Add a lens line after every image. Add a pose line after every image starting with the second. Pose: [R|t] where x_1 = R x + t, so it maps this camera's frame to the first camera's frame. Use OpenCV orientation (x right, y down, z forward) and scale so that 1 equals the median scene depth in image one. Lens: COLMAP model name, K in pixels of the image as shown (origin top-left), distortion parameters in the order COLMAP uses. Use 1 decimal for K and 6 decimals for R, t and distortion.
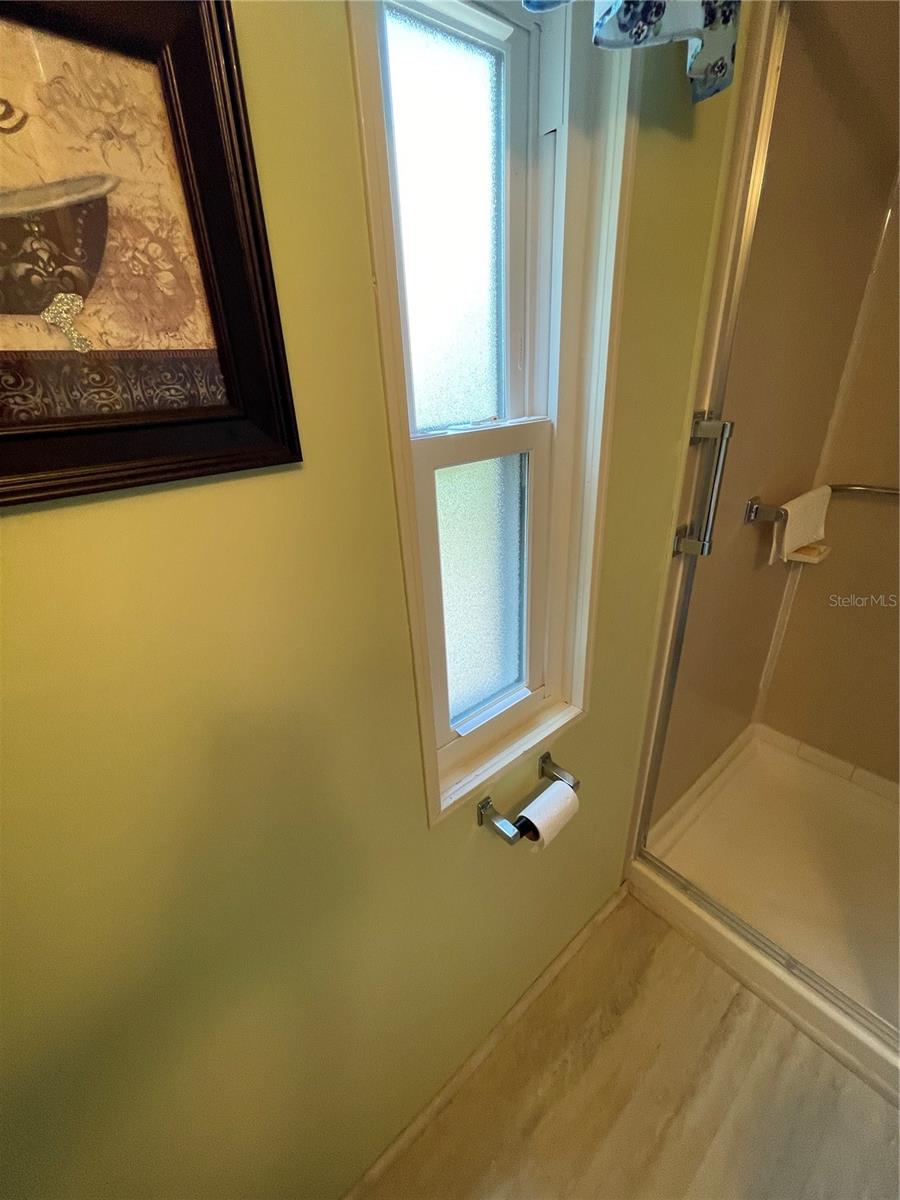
lens RADIAL K [[501.4, 0, 450.0], [0, 501.4, 600.0], [0, 0, 1]] dist [0.001506, 0.000094]
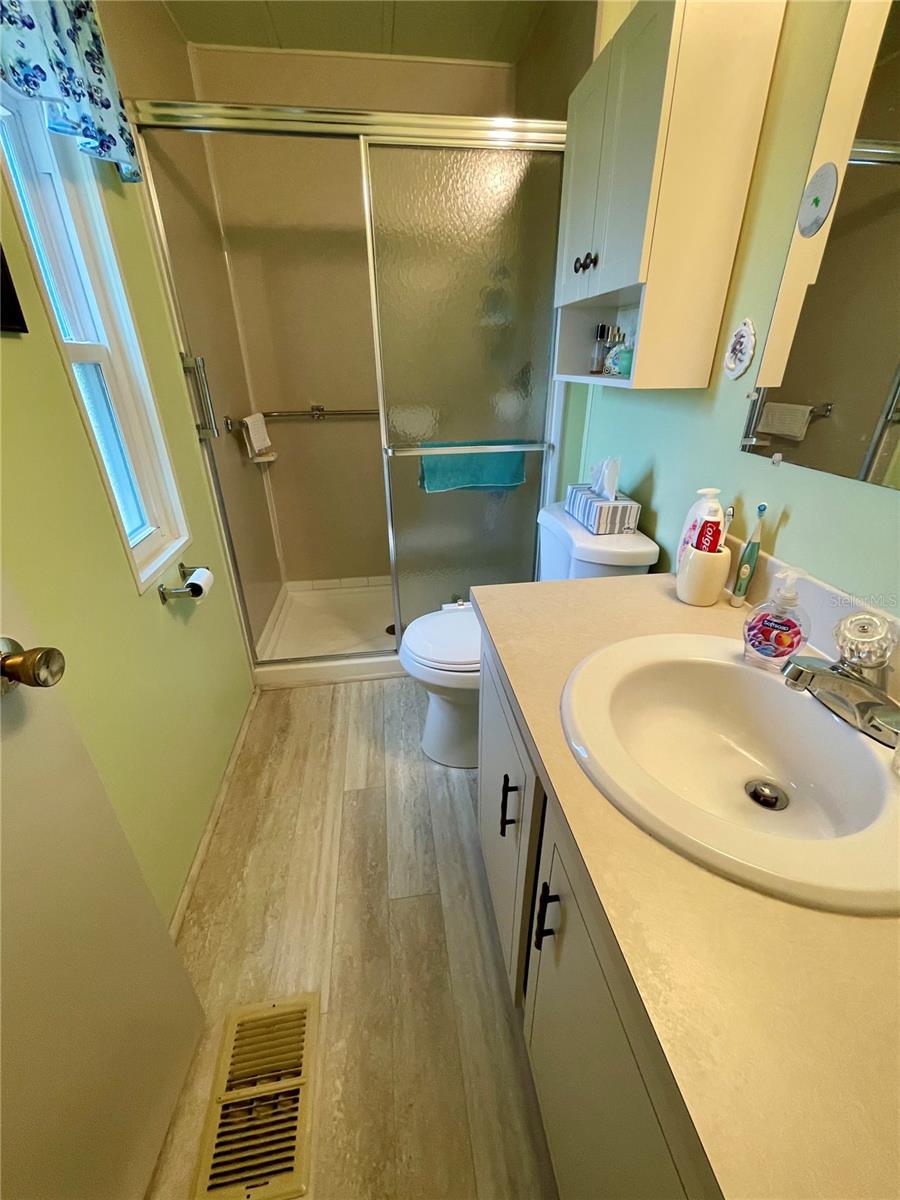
lens RADIAL K [[481.2, 0, 450.0], [0, 481.2, 600.0], [0, 0, 1]] dist [-0.000837, 0.000099]
pose [[0.534360, -0.338383, 0.774568, -0.472861], [0.349098, 0.922915, 0.162354, 0.378653], [-0.769798, 0.183645, 0.611298, -0.475662]]
